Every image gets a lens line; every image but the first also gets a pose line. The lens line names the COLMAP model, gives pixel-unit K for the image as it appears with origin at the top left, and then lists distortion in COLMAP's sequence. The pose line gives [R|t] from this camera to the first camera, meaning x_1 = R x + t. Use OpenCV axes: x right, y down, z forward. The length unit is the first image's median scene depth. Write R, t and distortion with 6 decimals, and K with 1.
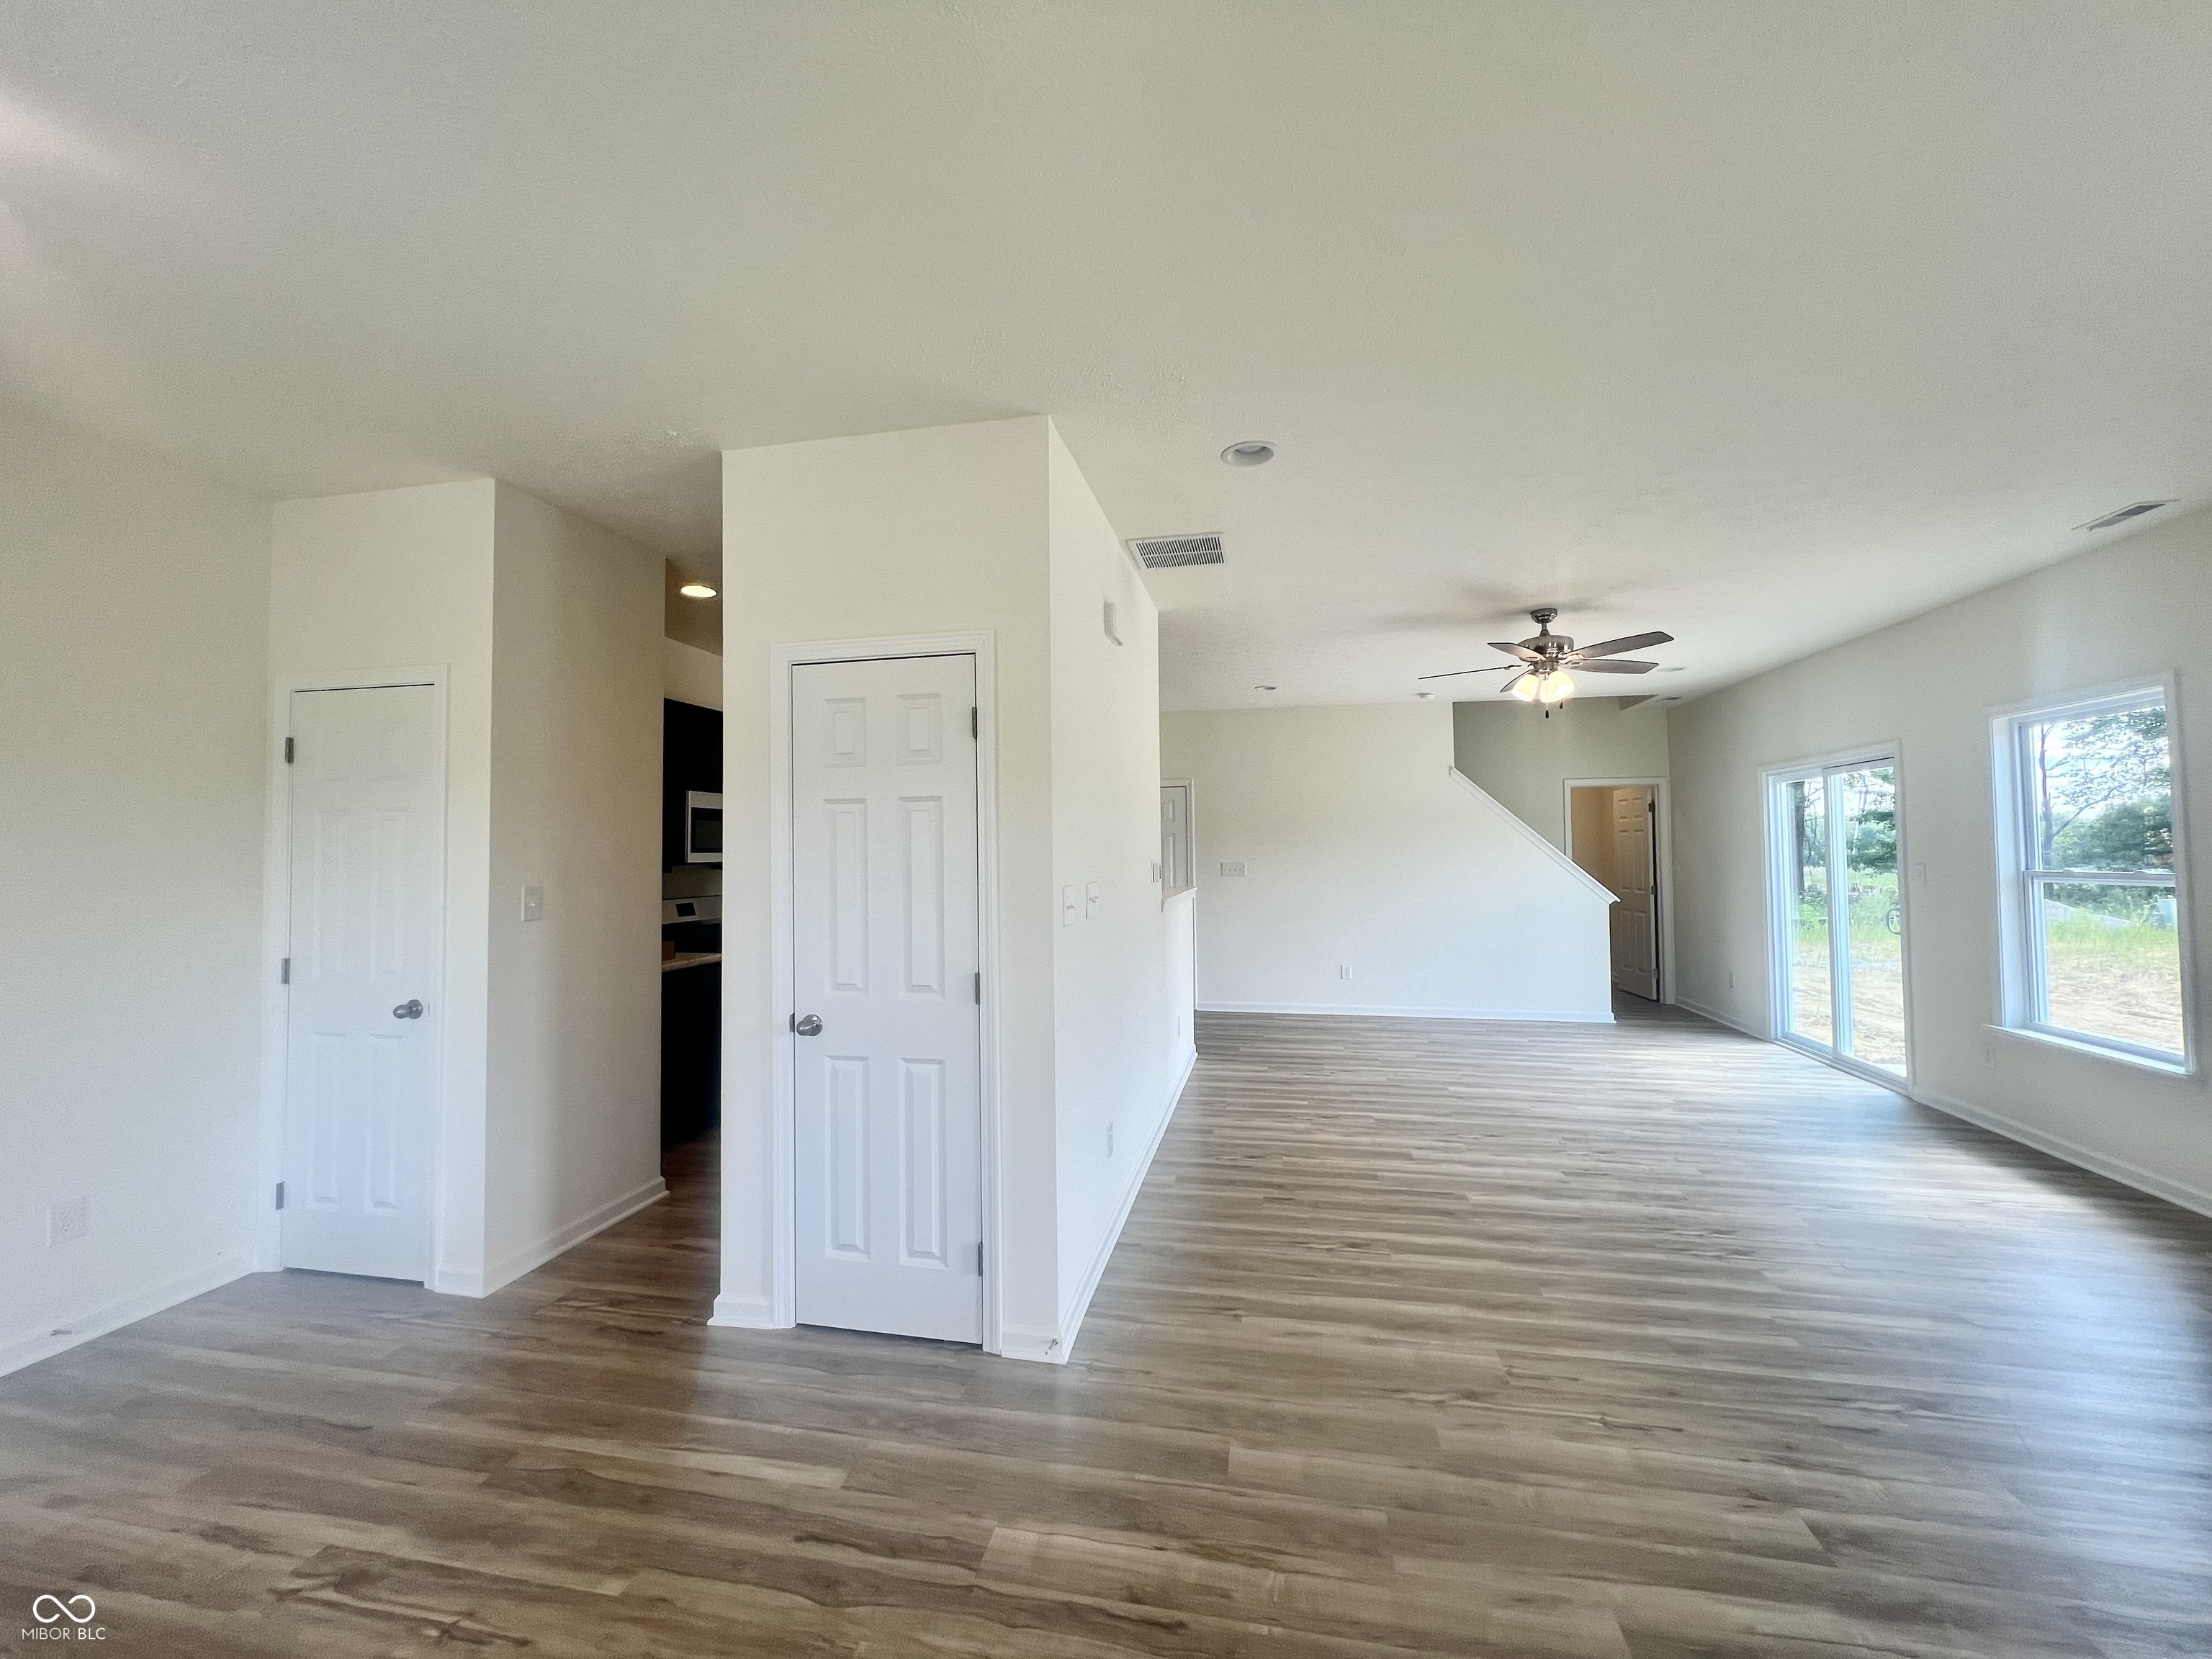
lens RADIAL K [[888.9, 0, 1102.7], [0, 888.9, 824.7], [0, 0, 1]] dist [-0.002483, 0.001579]
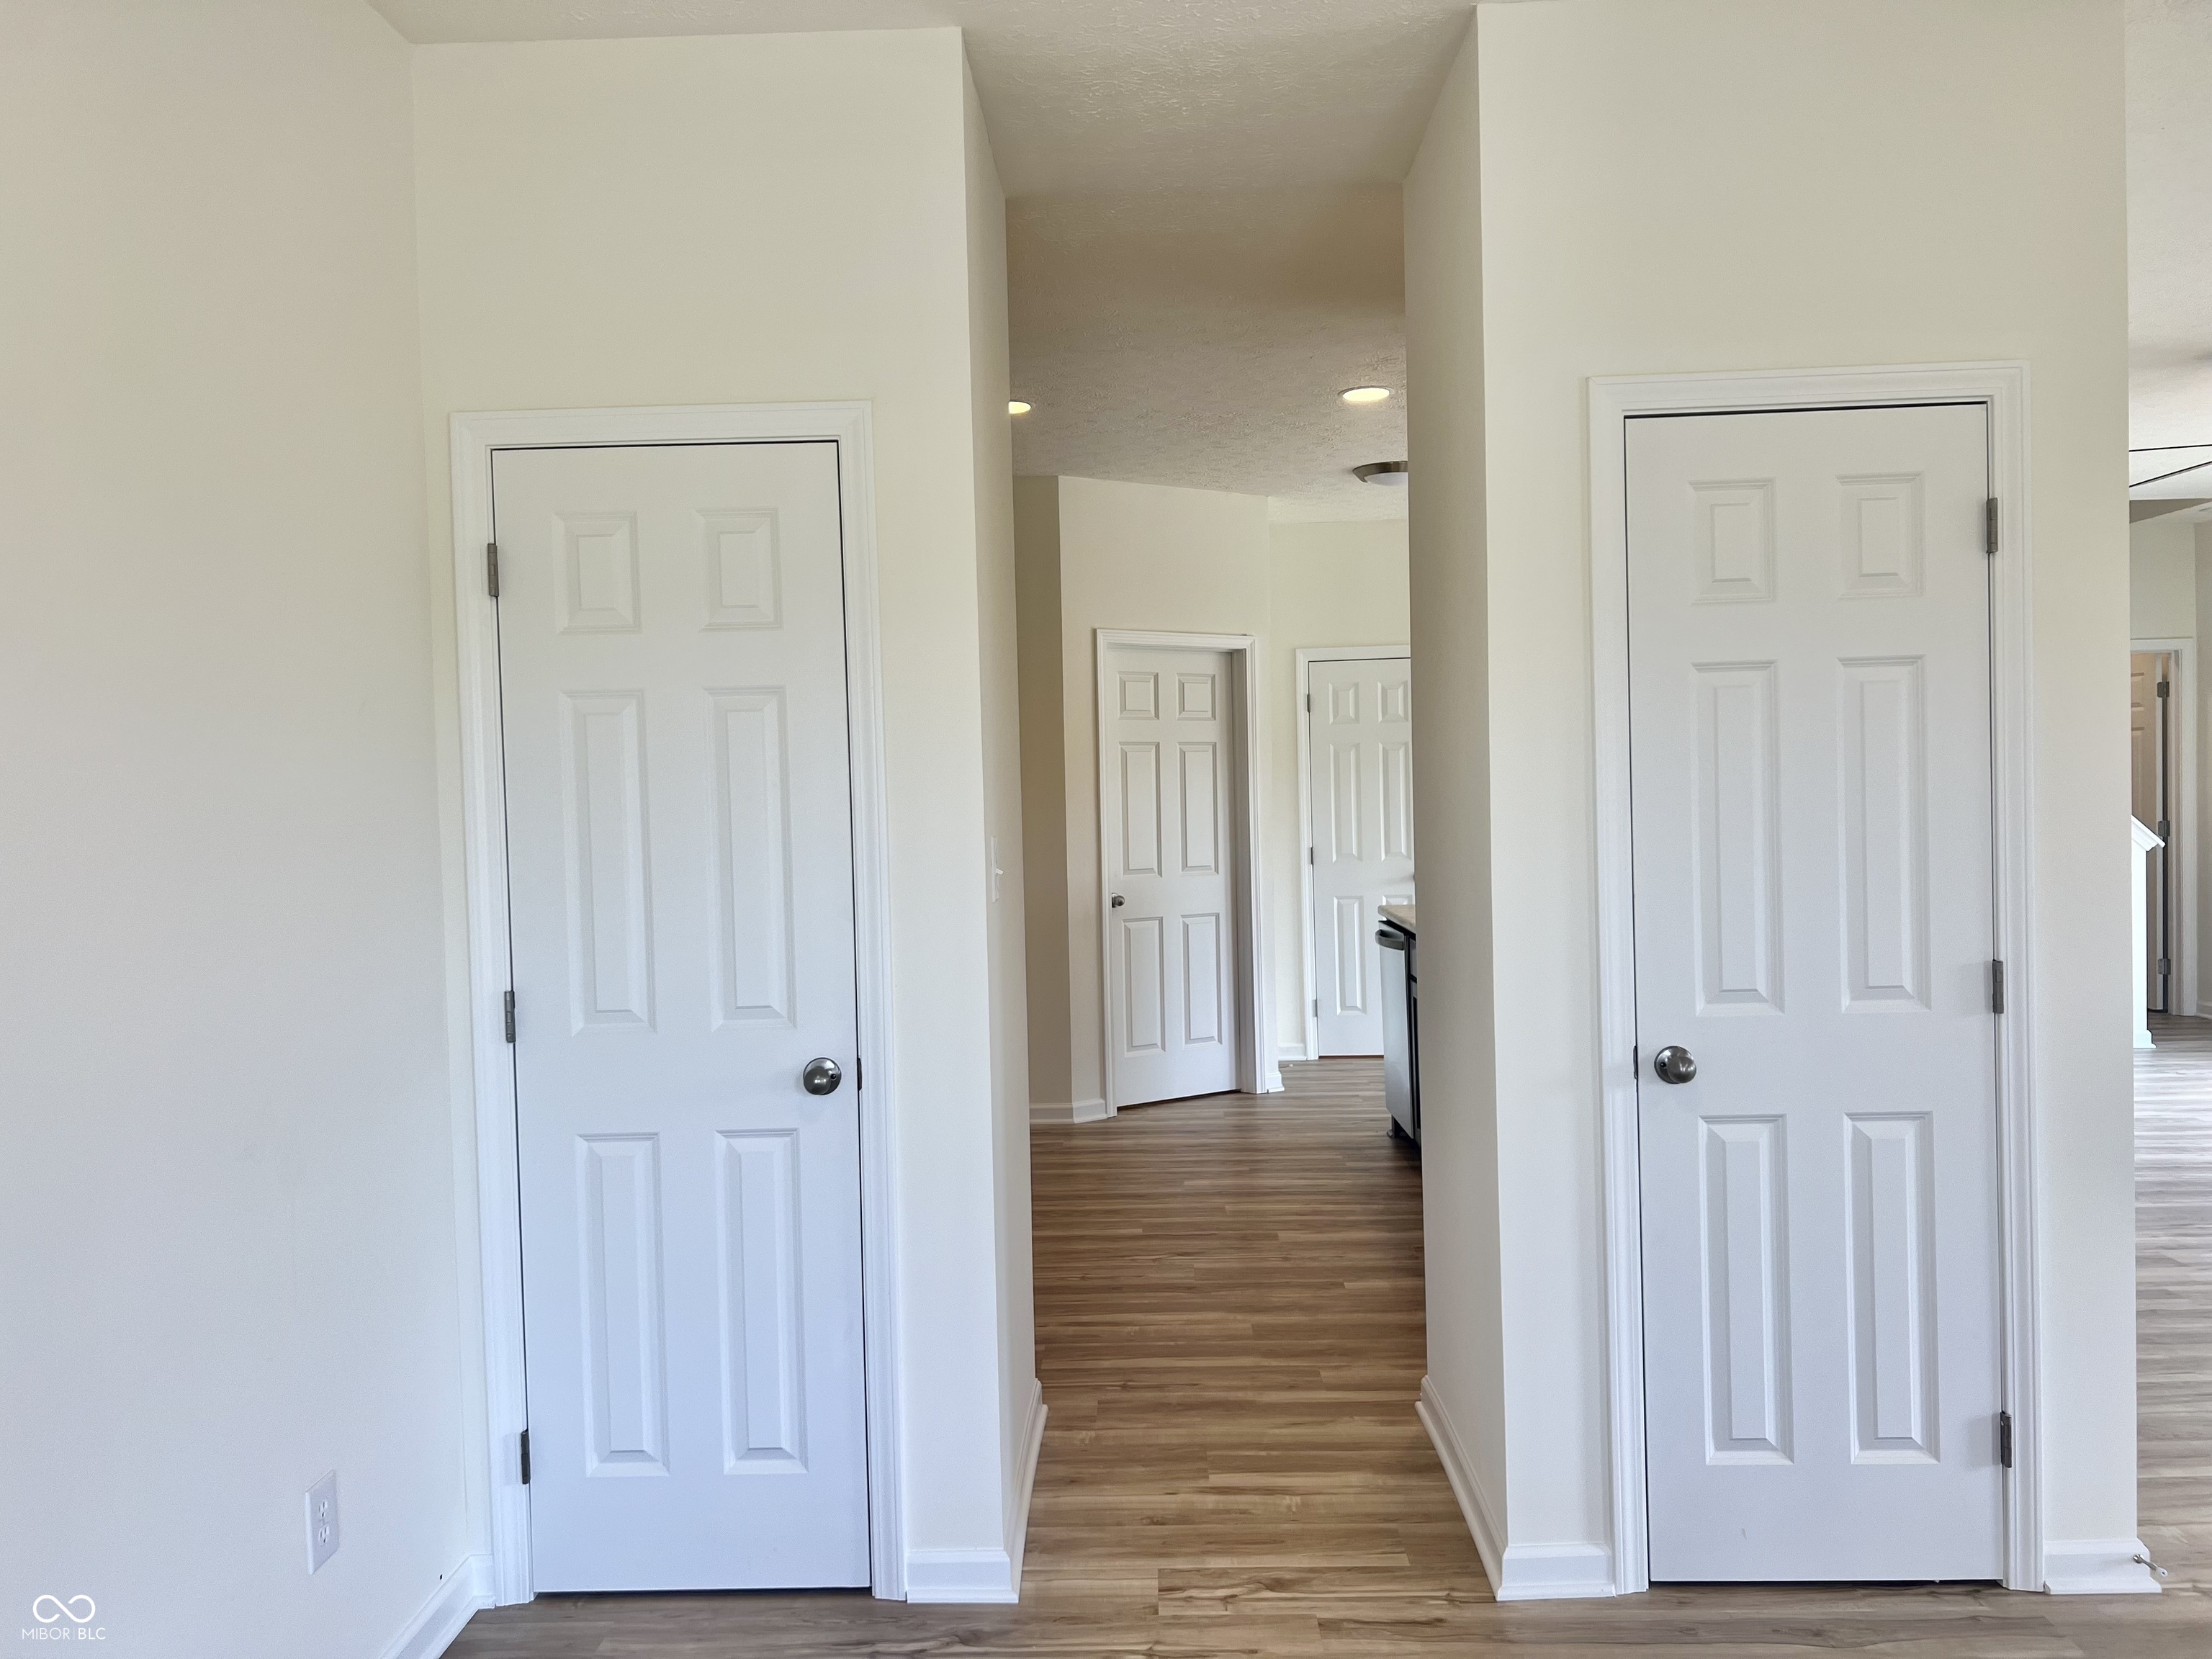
lens RADIAL K [[1670.7, 0, 1098.2], [0, 1670.7, 840.7], [0, 0, 1]] dist [0.039820, -0.040226]
pose [[0.984383, -0.021845, 0.174682, -0.677438], [0.011327, 0.998075, 0.060981, 0.011031], [-0.175678, -0.058050, 0.982735, 0.017827]]
